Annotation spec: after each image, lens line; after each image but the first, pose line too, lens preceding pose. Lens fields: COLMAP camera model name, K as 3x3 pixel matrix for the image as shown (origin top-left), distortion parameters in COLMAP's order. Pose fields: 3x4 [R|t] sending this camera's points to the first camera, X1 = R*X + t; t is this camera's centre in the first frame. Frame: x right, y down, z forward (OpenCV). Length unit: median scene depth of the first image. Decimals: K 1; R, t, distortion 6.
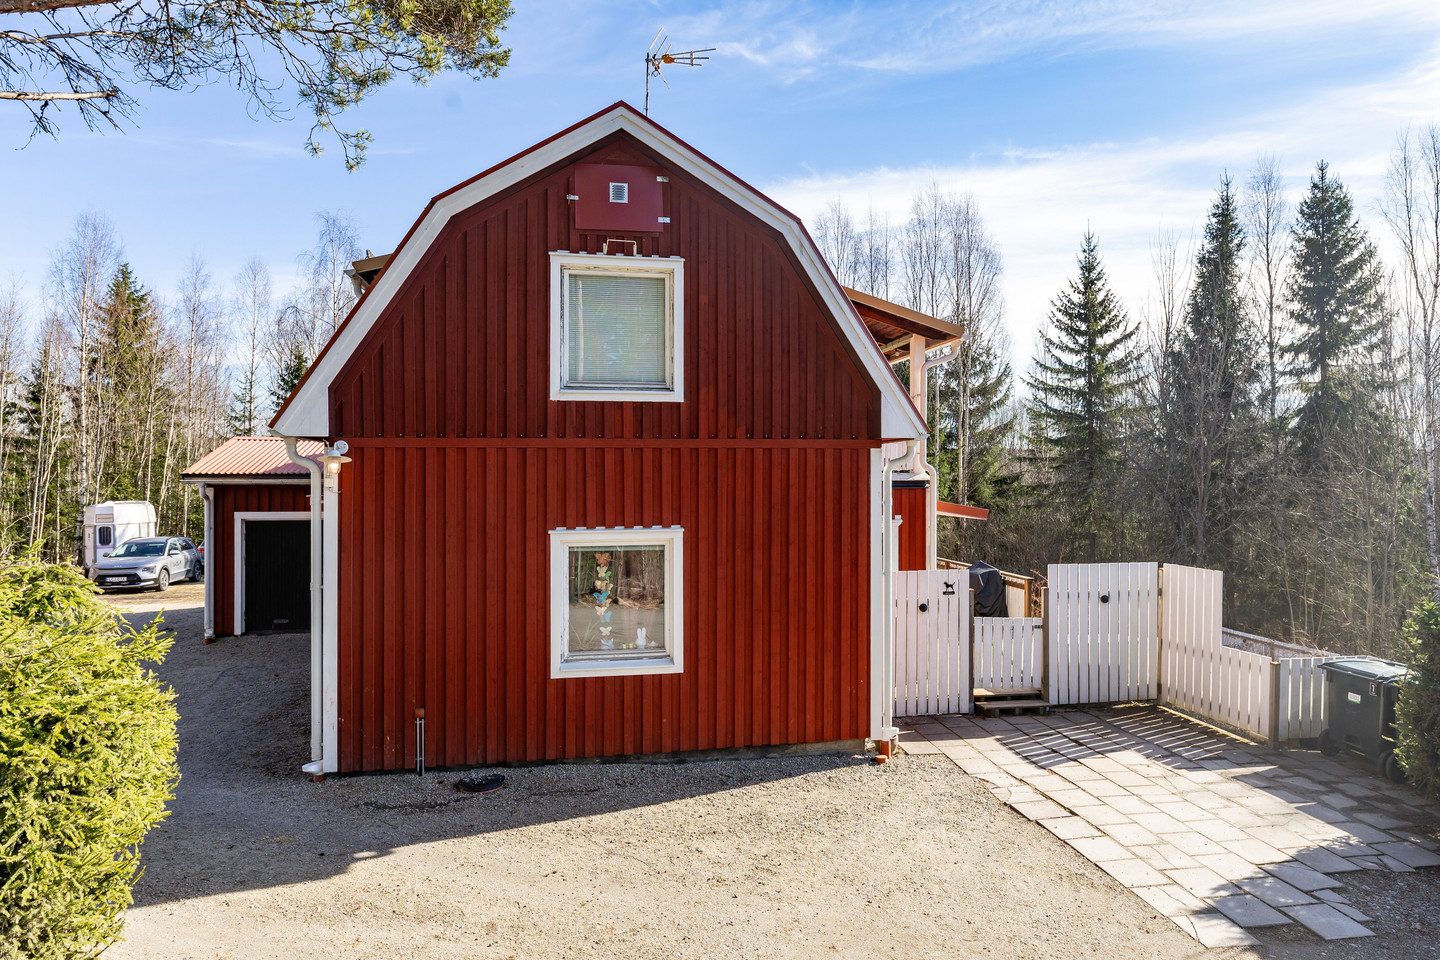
lens RADIAL K [[840.3, 0, 720.0], [0, 840.3, 480.0], [0, 0, 1]] dist [-0.005773, -0.001397]
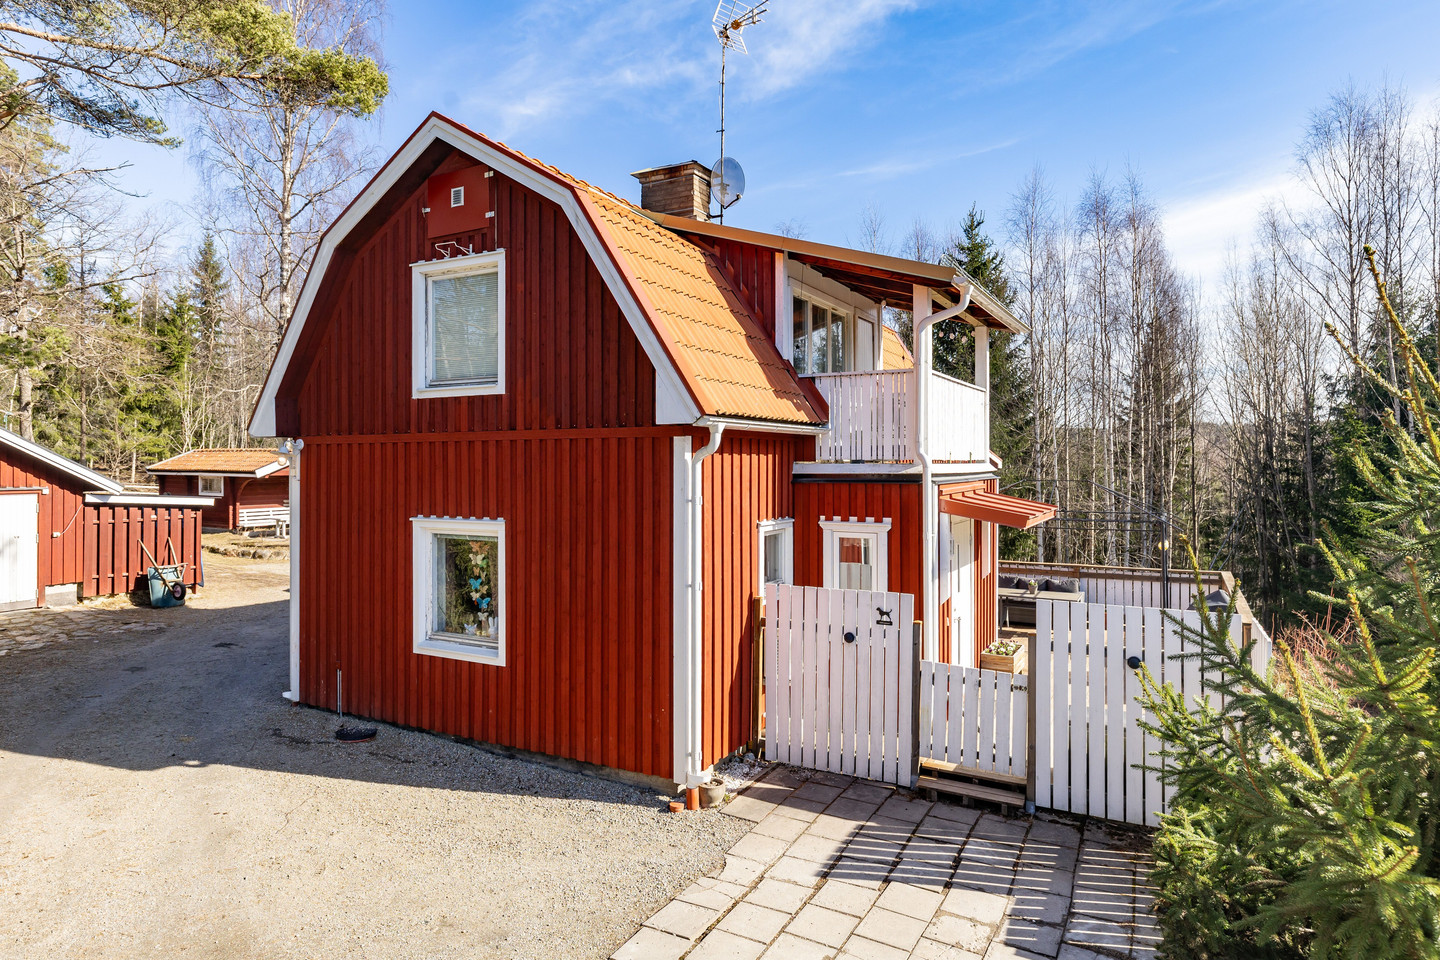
lens RADIAL K [[838.0, 0, 720.3], [0, 838.0, 461.5], [0, 0, 1]] dist [-0.005838, -0.001762]
pose [[0.781298, -0.000072, -0.624158, 0.771027], [-0.003290, 0.999986, -0.004233, -0.009343], [0.624149, 0.005361, 0.781287, 0.385009]]
